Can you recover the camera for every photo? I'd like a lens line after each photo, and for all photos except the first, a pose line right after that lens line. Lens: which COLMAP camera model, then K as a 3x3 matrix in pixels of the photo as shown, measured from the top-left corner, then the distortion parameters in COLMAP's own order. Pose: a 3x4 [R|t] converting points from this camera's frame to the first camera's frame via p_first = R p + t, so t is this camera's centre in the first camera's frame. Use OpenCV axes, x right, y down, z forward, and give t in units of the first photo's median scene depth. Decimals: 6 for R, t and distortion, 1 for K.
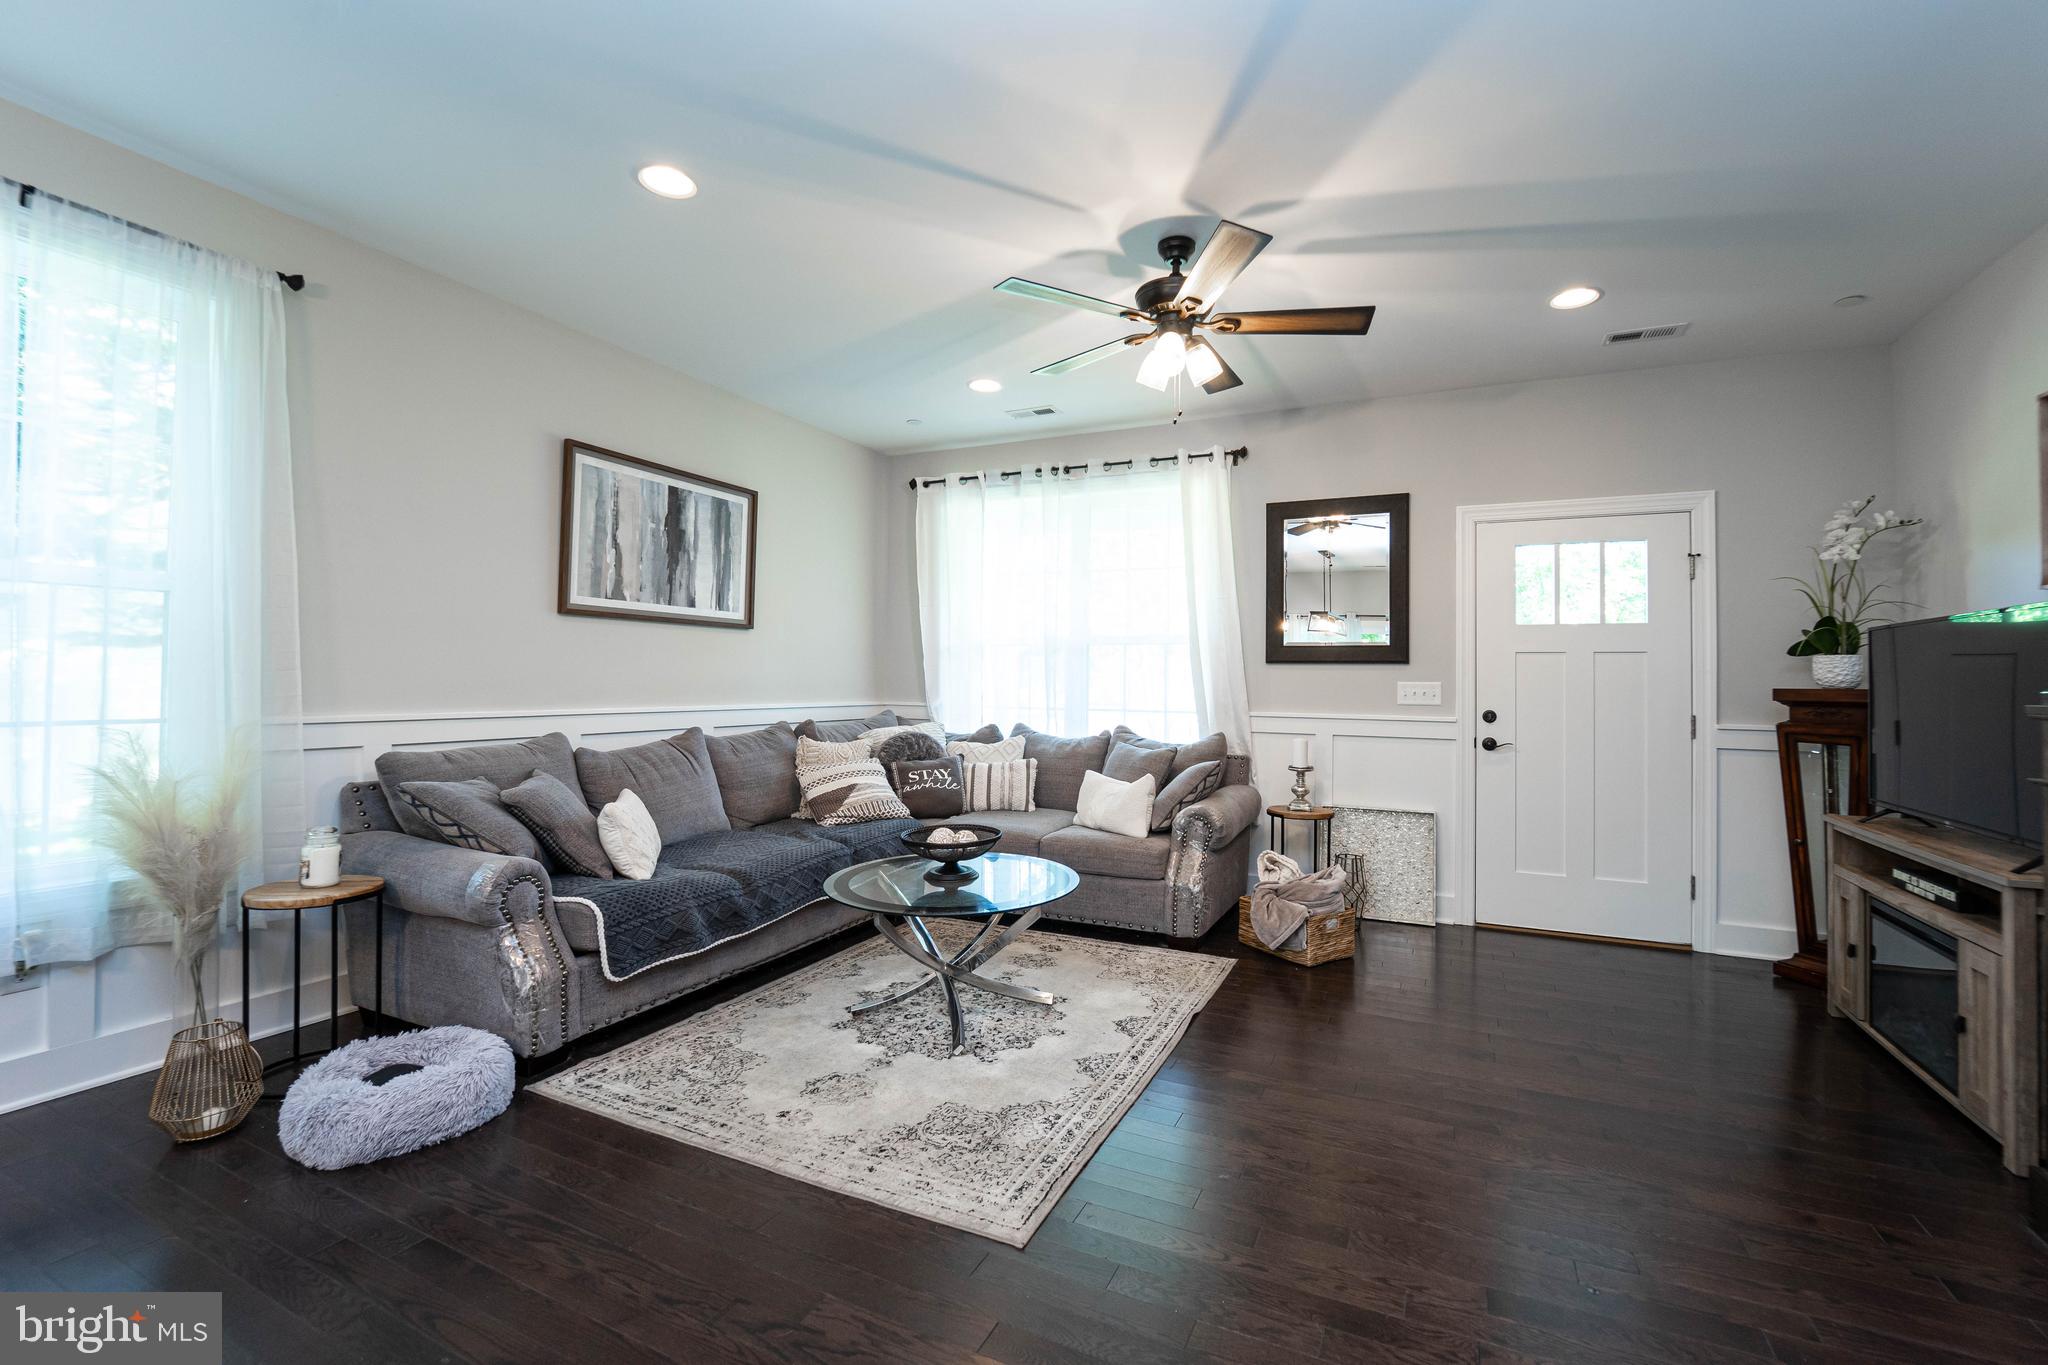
lens RADIAL K [[851.4, 0, 1066.3], [0, 851.4, 663.6], [0, 0, 1]] dist [-0.020963, -0.000159]
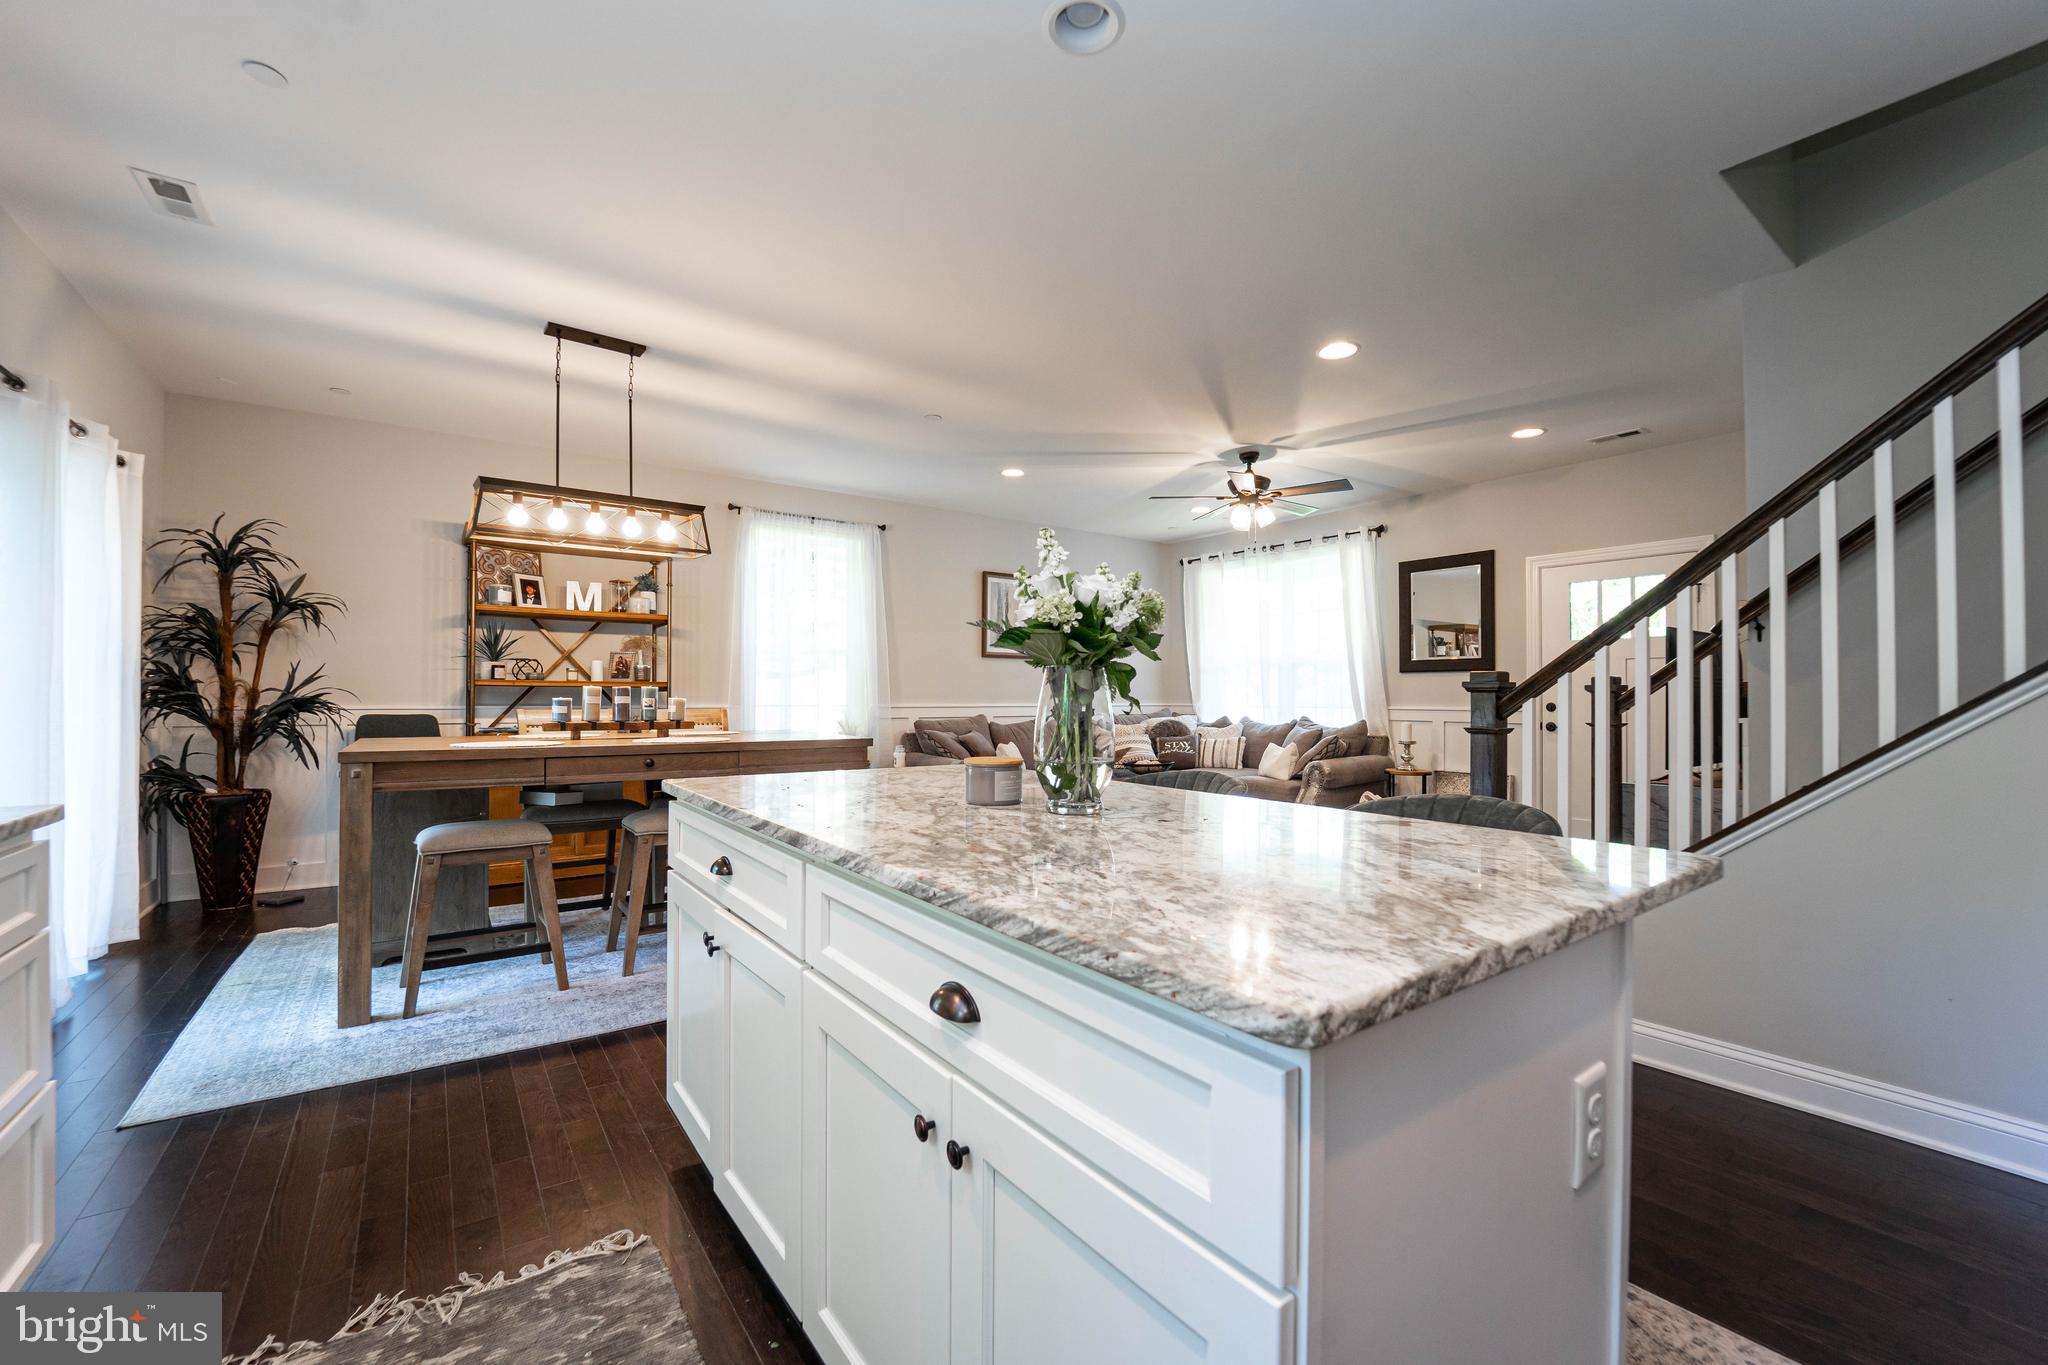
lens RADIAL K [[846.6, 0, 1029.5], [0, 846.6, 690.7], [0, 0, 1]] dist [-0.000479, -0.000034]
pose [[0.871734, -0.014422, -0.489768, 0.471720], [0.018758, 0.999816, 0.003946, 0.015343], [0.489621, -0.012627, 0.871844, -0.688667]]
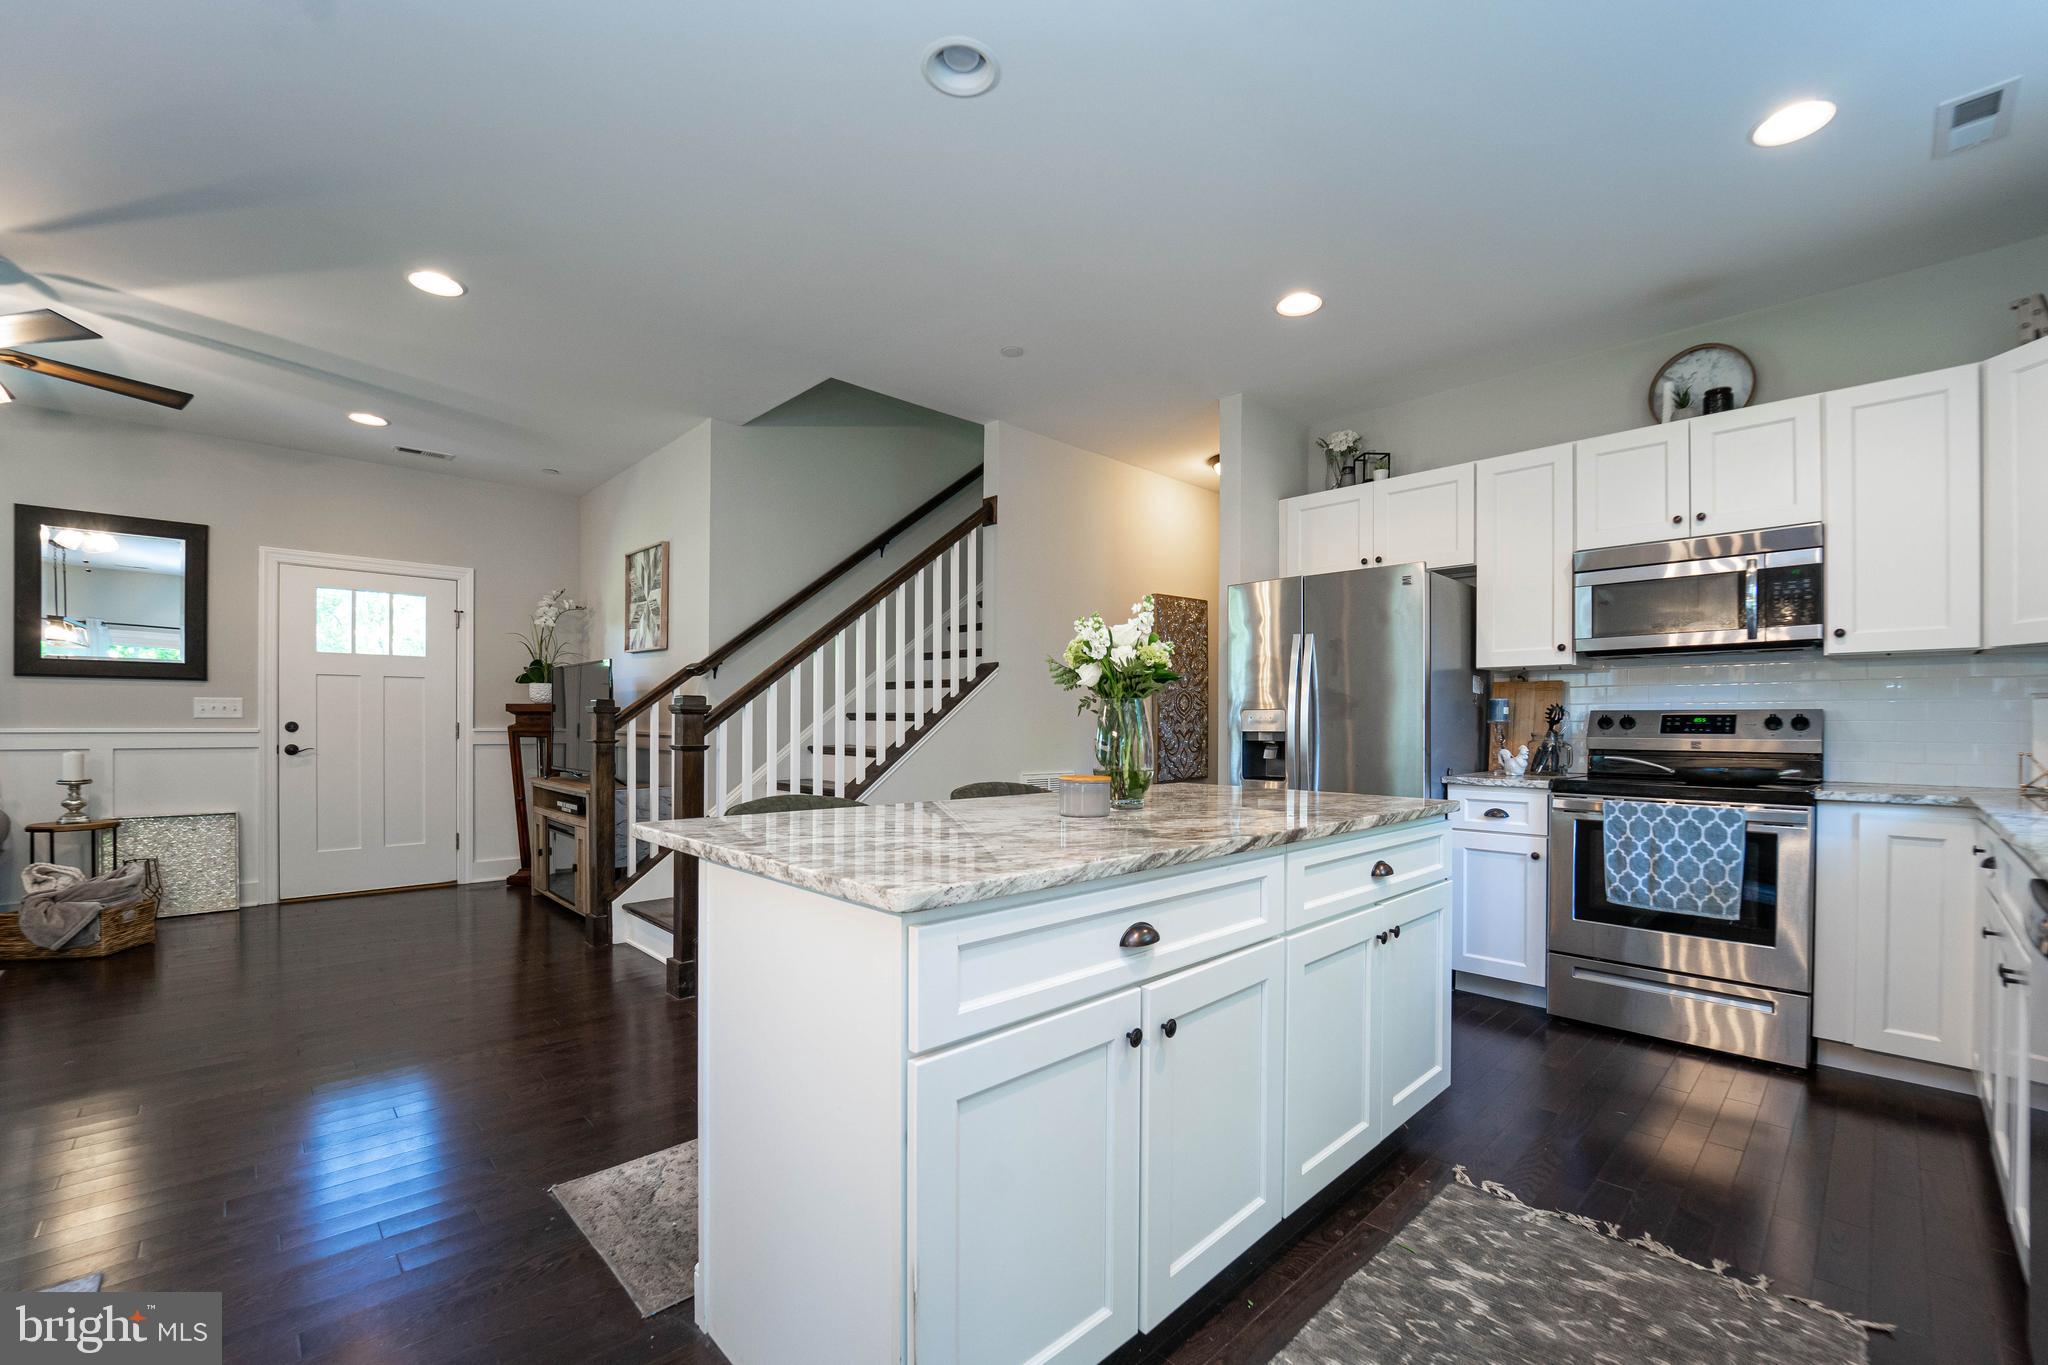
lens RADIAL K [[843.0, 0, 1041.7], [0, 843.0, 724.0], [0, 0, 1]] dist [-0.027020, 0.000592]
pose [[0.357196, -0.013744, 0.933928, -0.231303], [-0.021148, 0.999516, 0.022798, 0.009974], [-0.933790, -0.027894, 0.356733, -0.447093]]
